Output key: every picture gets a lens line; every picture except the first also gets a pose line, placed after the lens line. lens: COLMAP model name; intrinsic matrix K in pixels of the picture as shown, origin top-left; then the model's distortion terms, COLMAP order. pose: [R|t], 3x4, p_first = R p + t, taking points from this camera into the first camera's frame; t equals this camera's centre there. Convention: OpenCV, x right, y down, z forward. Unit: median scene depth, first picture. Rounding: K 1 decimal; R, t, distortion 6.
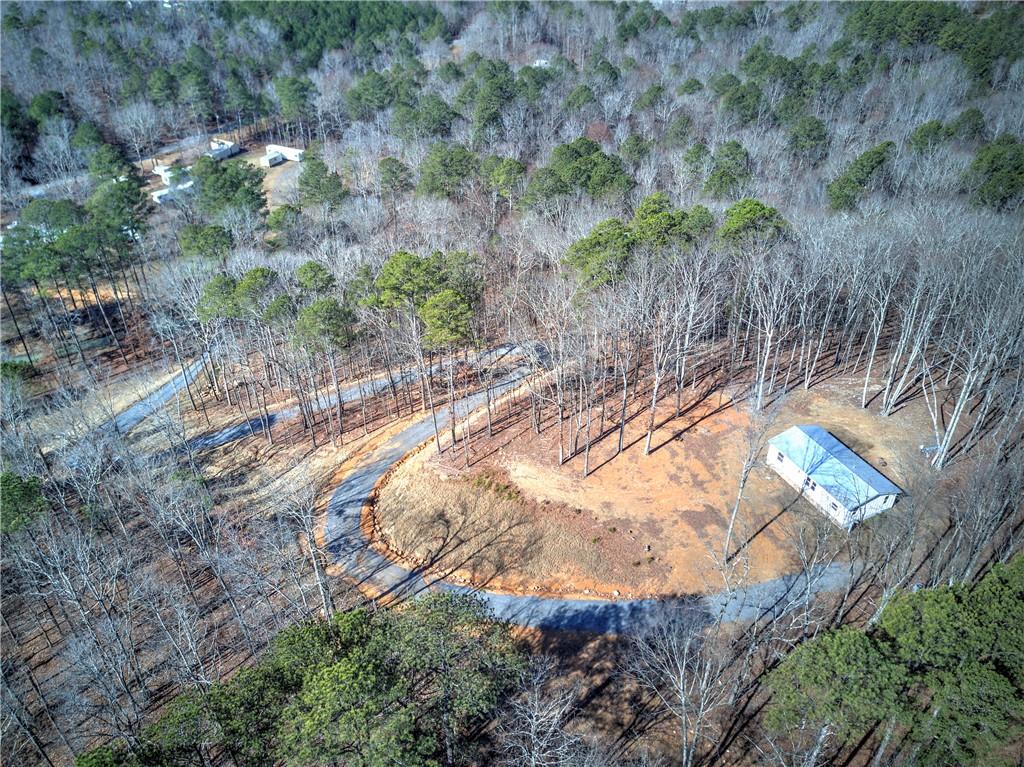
lens RADIAL K [[772.4, 0, 512.0], [0, 772.4, 383.5], [0, 0, 1]] dist [0.075450, -0.154151]
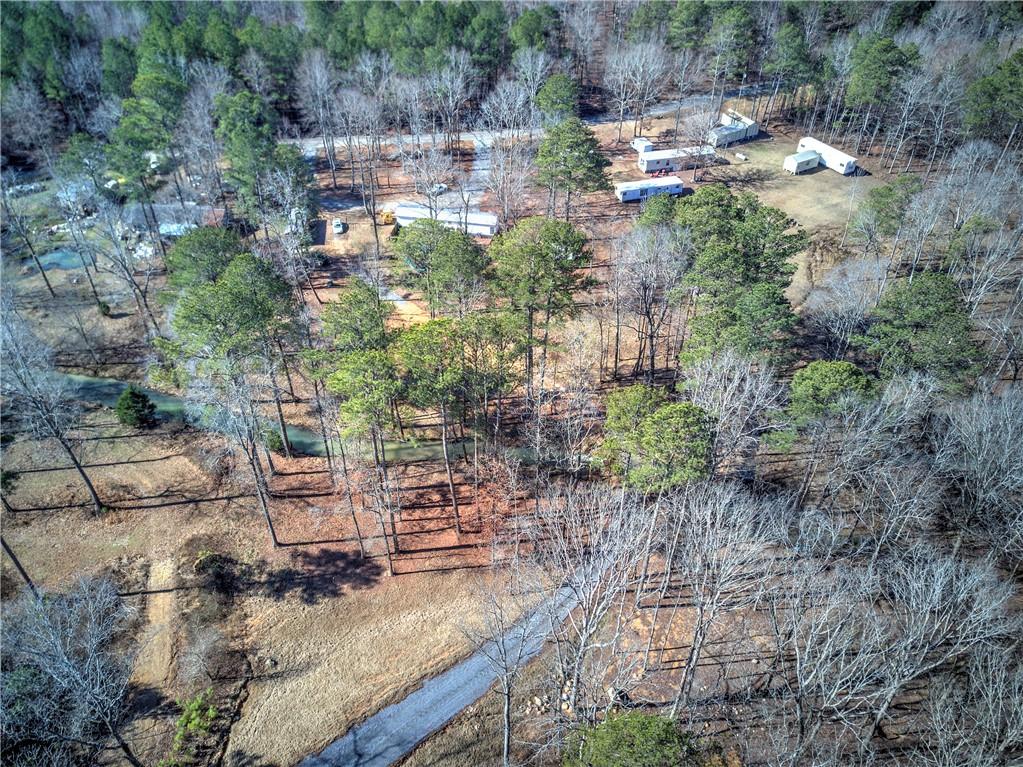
lens RADIAL K [[774.4, 0, 511.5], [0, 774.4, 383.5], [0, 0, 1]] dist [0.000425, 0.000994]
pose [[0.821406, 0.365597, -0.437757, -0.156709], [-0.323908, 0.930770, 0.169561, -0.146085], [0.469442, 0.002515, 0.882960, 0.318989]]
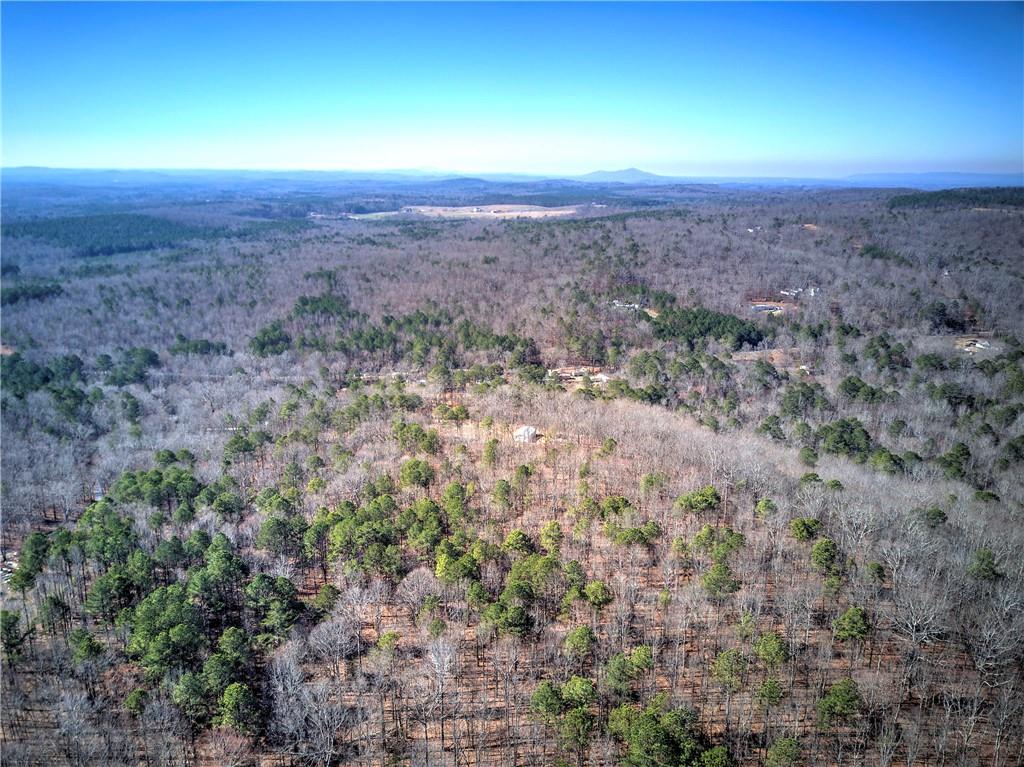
lens RADIAL K [[772.4, 0, 512.0], [0, 772.4, 383.5], [0, 0, 1]] dist [0.075450, -0.154151]
pose [[0.705734, 0.179904, -0.685255, 0.998272], [-0.404026, 0.896727, -0.180678, 0.205495], [0.581981, 0.404371, 0.705536, -0.653228]]
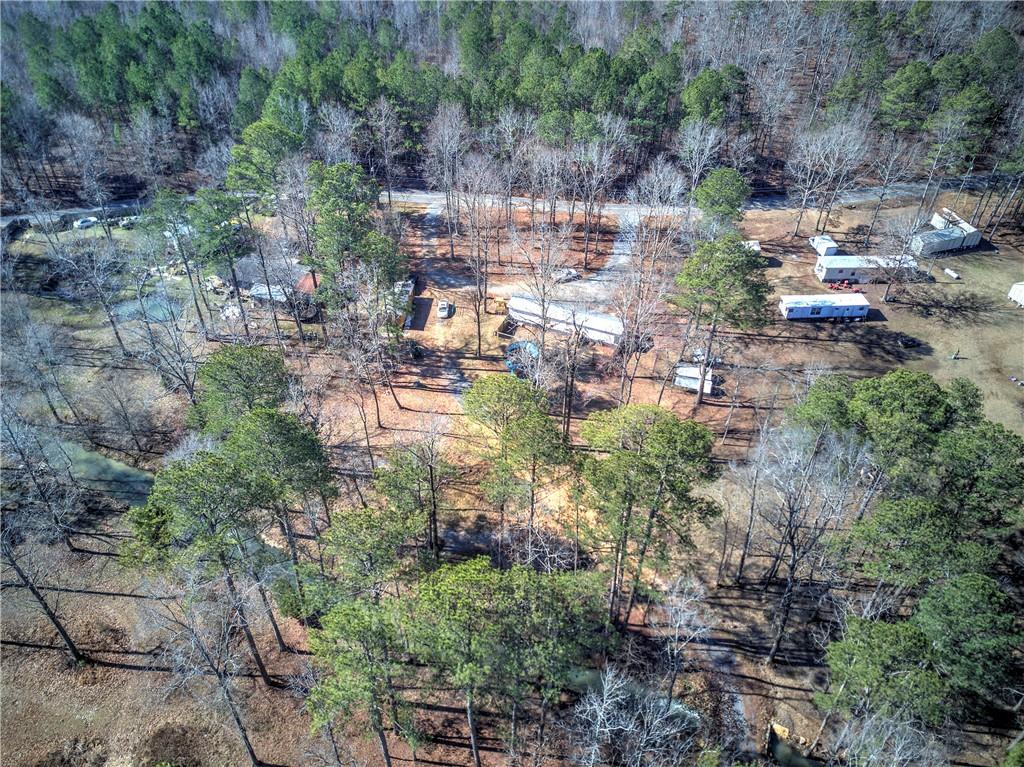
lens RADIAL K [[776.7, 0, 512.0], [0, 776.7, 383.5], [0, 0, 1]] dist [0.017298, -0.010210]
pose [[0.664128, 0.473150, -0.578846, -0.210510], [-0.426407, 0.875697, 0.226567, -0.203250], [0.614094, 0.096355, 0.783329, 0.399734]]
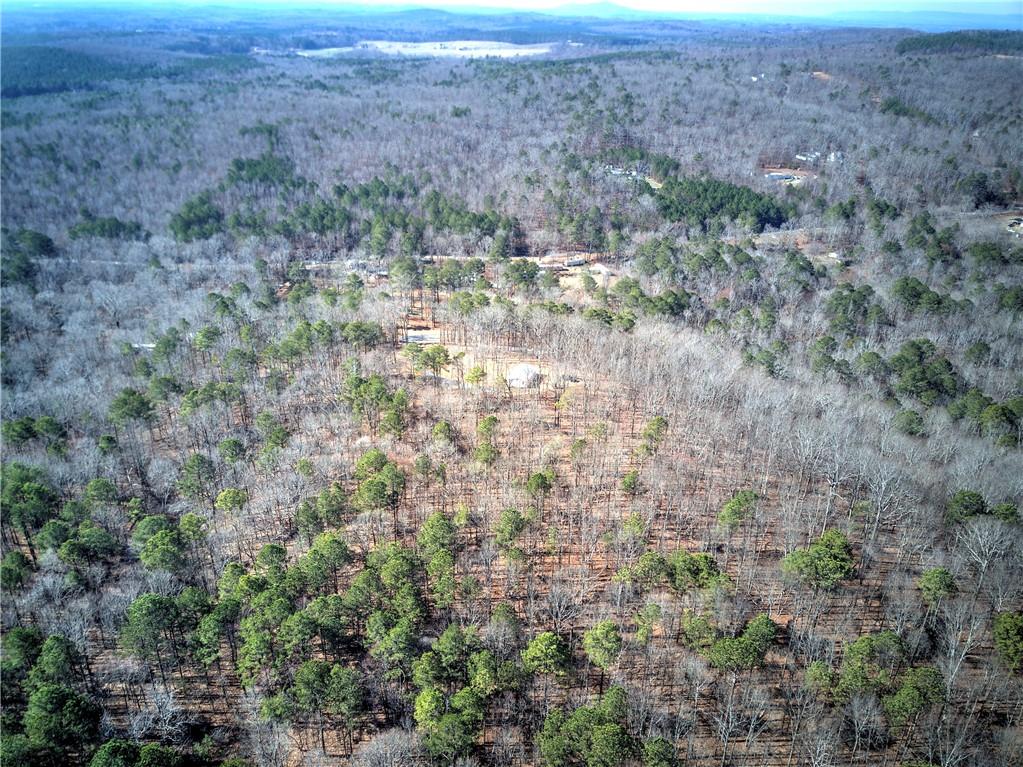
lens RADIAL K [[775.9, 0, 511.5], [0, 775.9, 383.5], [0, 0, 1]] dist [0.017298, -0.010210]
pose [[0.734046, 0.302949, -0.607782, 0.727582], [-0.400157, 0.916058, -0.026679, 0.078289], [0.548681, 0.262791, 0.793656, -0.474841]]
